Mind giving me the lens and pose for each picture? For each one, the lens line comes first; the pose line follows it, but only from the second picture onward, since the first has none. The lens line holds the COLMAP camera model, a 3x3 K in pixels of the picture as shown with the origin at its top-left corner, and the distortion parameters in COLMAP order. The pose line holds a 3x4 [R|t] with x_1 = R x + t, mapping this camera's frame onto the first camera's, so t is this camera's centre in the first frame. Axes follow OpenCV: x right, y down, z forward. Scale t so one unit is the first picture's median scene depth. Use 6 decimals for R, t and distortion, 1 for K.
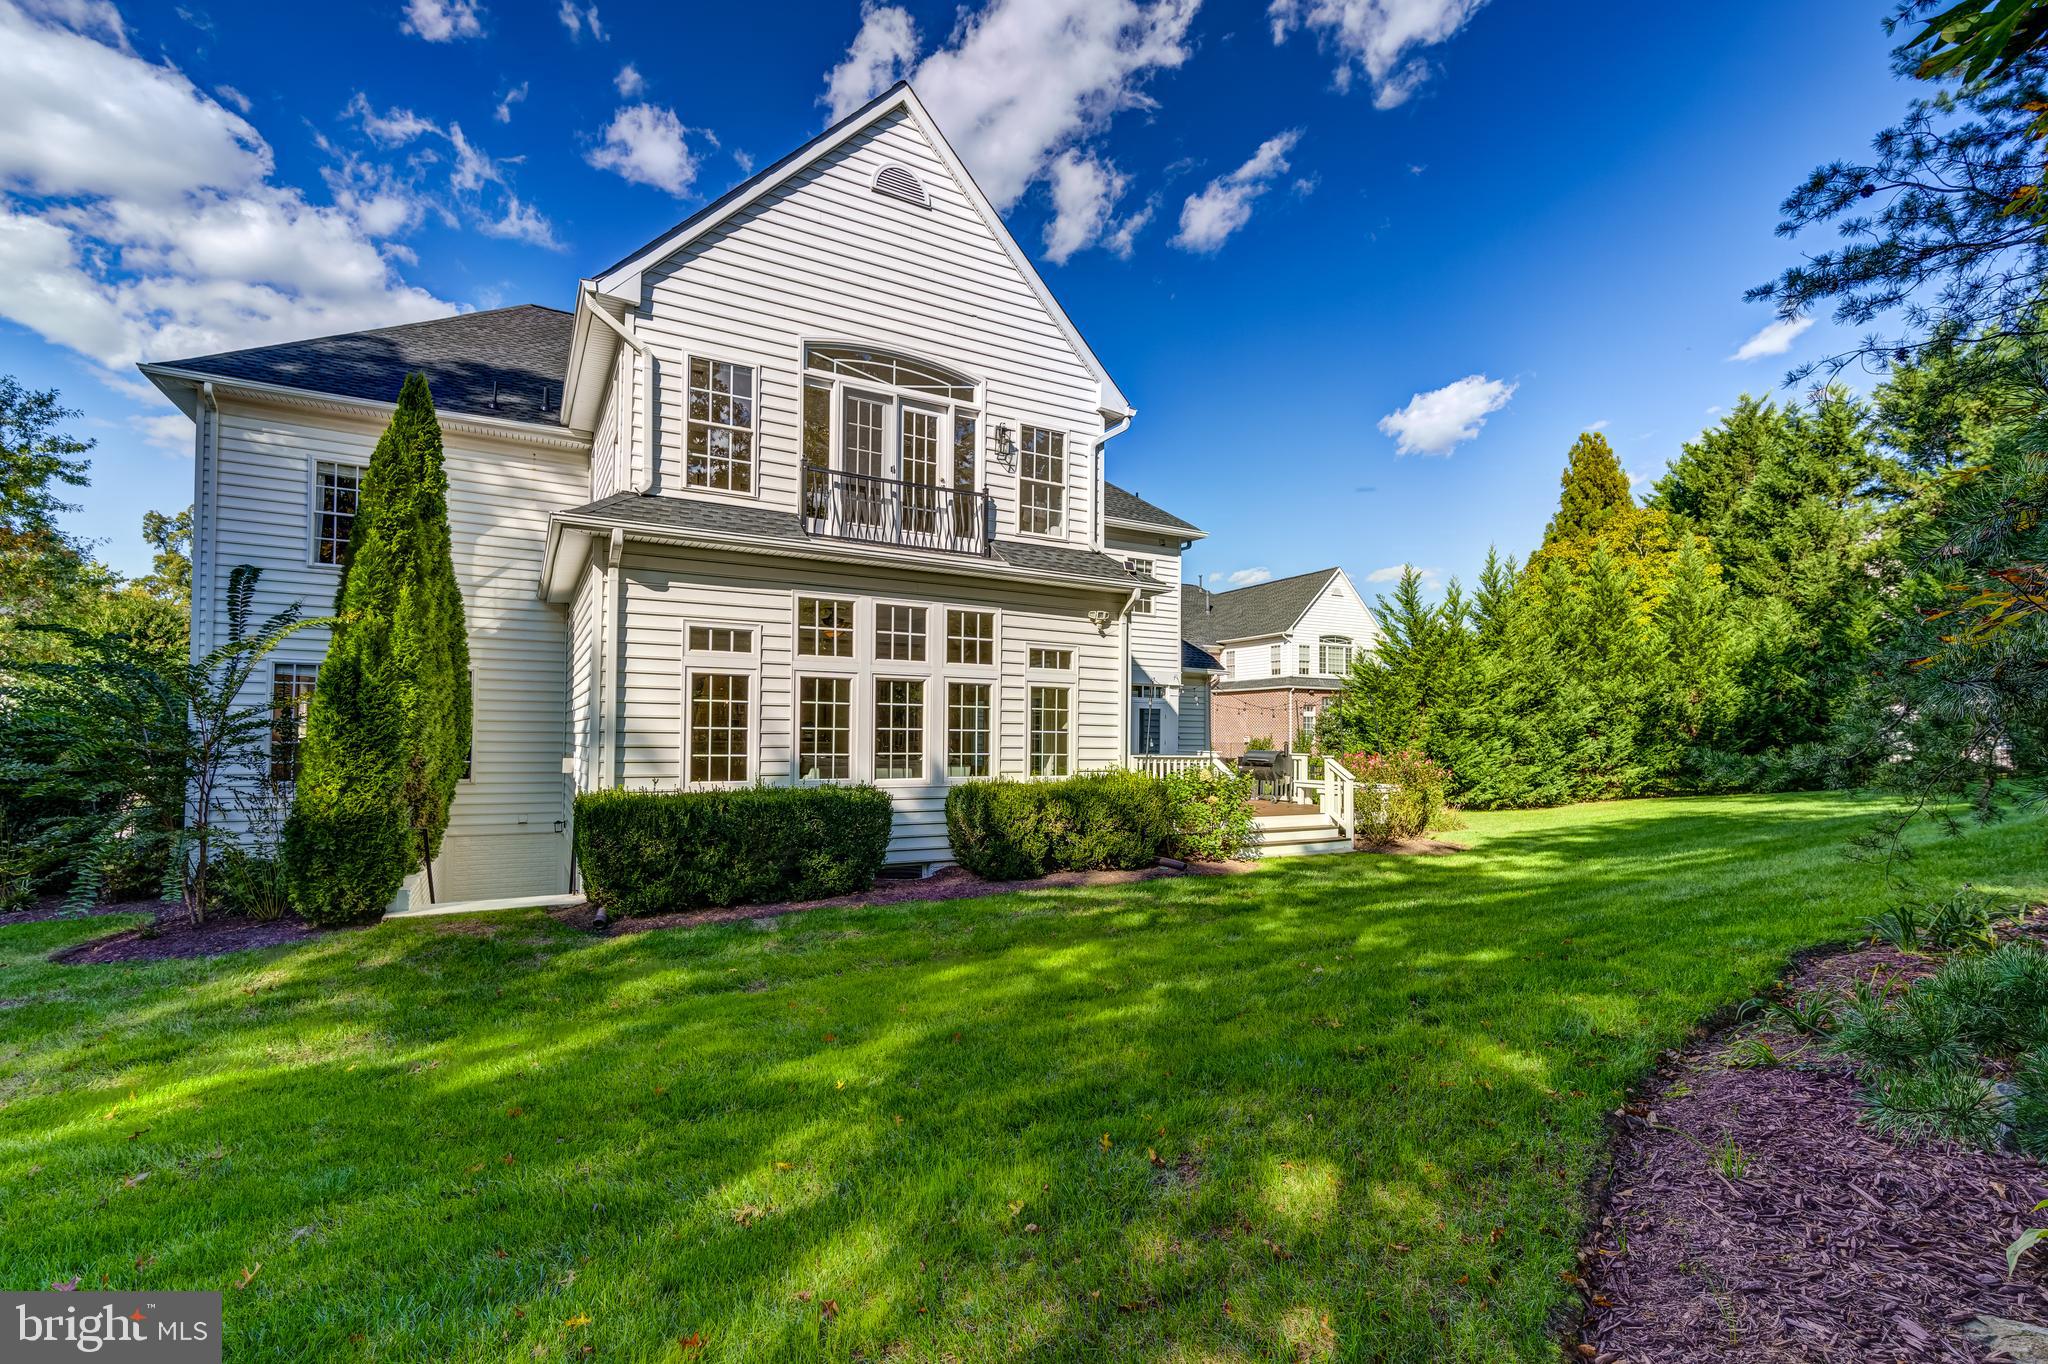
lens RADIAL K [[895.2, 0, 1028.7], [0, 895.2, 706.4], [0, 0, 1]] dist [0.000896, 0.000037]
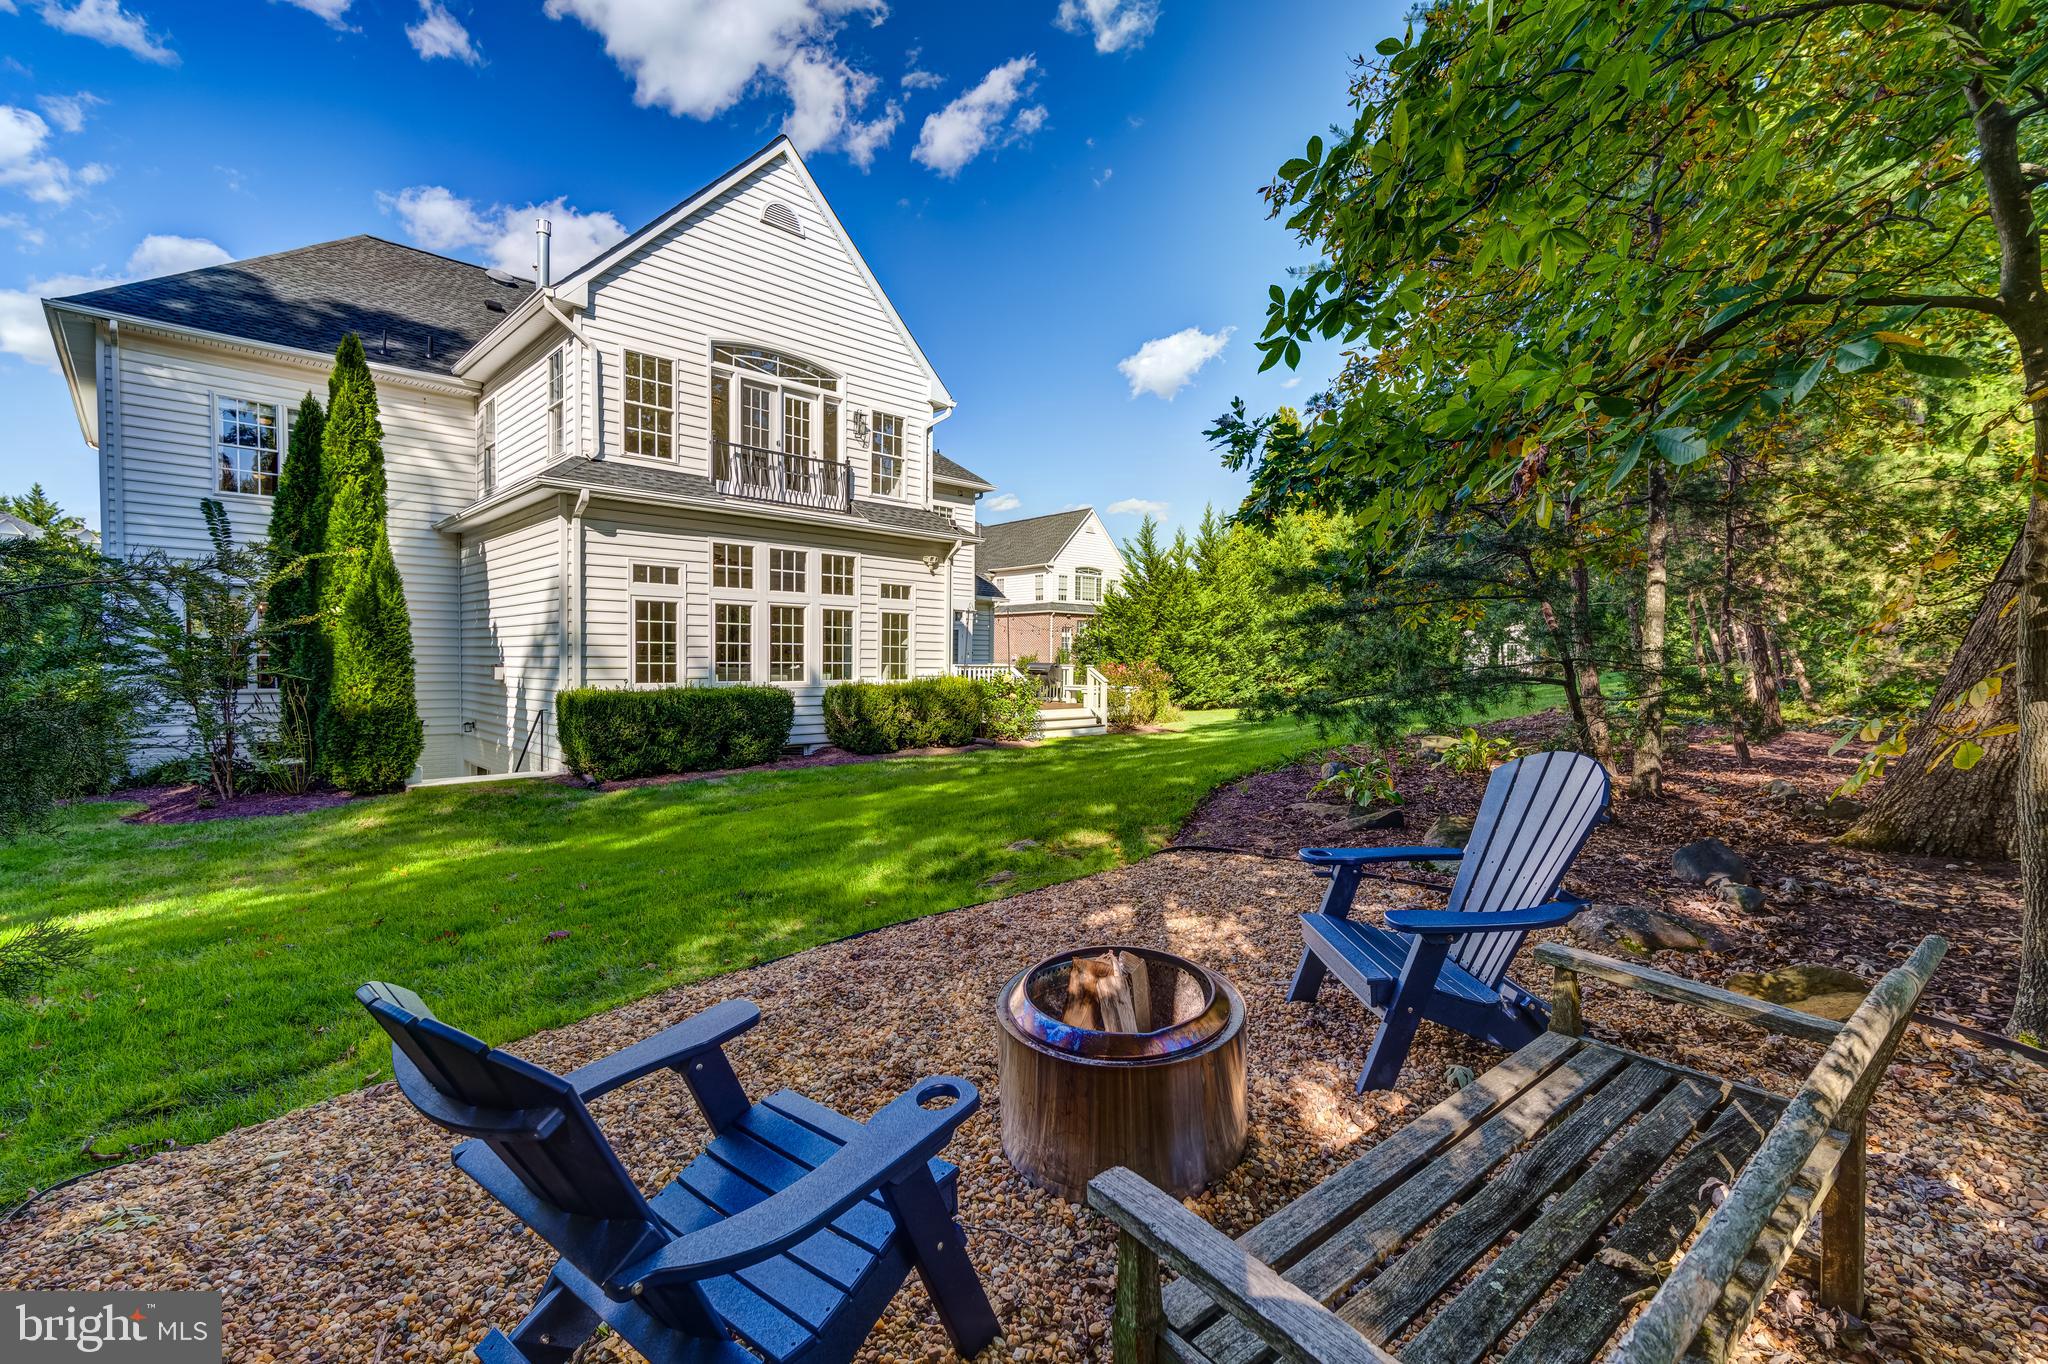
lens RADIAL K [[882.4, 0, 1039.1], [0, 882.4, 681.8], [0, 0, 1]] dist [0.001773, 0.000362]
pose [[0.960939, -0.009773, 0.276588, -0.142083], [-0.007357, 0.998121, 0.060827, -0.000946], [-0.276663, -0.060486, 0.959061, -0.341232]]
